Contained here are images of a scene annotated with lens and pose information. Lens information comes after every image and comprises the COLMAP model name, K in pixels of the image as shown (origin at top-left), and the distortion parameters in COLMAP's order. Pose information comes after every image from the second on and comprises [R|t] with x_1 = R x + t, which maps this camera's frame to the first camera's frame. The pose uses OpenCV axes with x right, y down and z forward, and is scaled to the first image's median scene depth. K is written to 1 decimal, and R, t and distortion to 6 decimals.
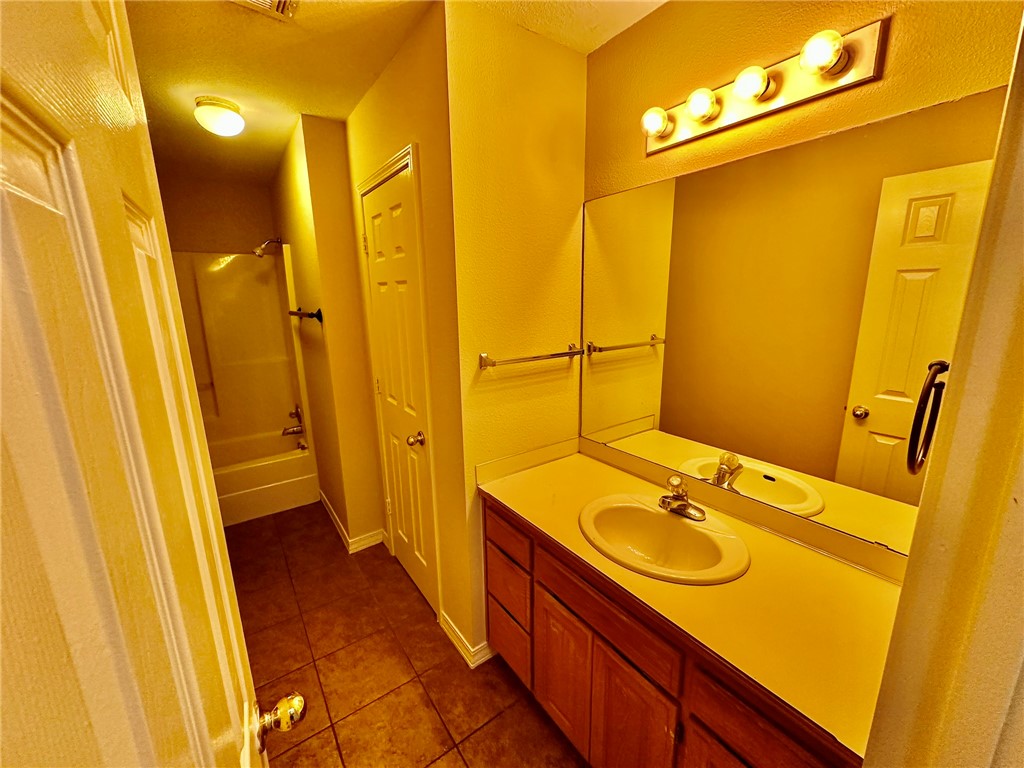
lens RADIAL K [[407.7, 0, 515.1], [0, 407.7, 388.0], [0, 0, 1]] dist [-0.000395, 0.000187]
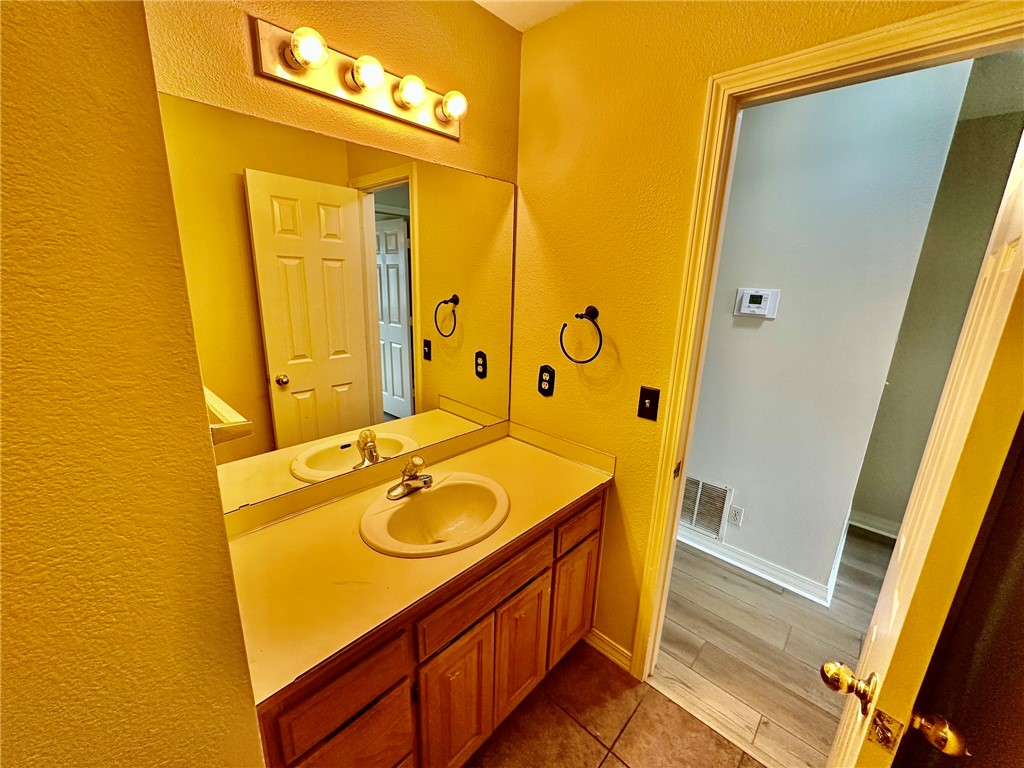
lens RADIAL K [[407.7, 0, 514.0], [0, 407.7, 379.9], [0, 0, 1]] dist [-0.000395, 0.000187]
pose [[-0.192019, -0.229538, 0.954170, -0.525151], [0.191396, 0.944835, 0.265809, -0.171114], [-0.962547, 0.233665, -0.137494, 0.765298]]
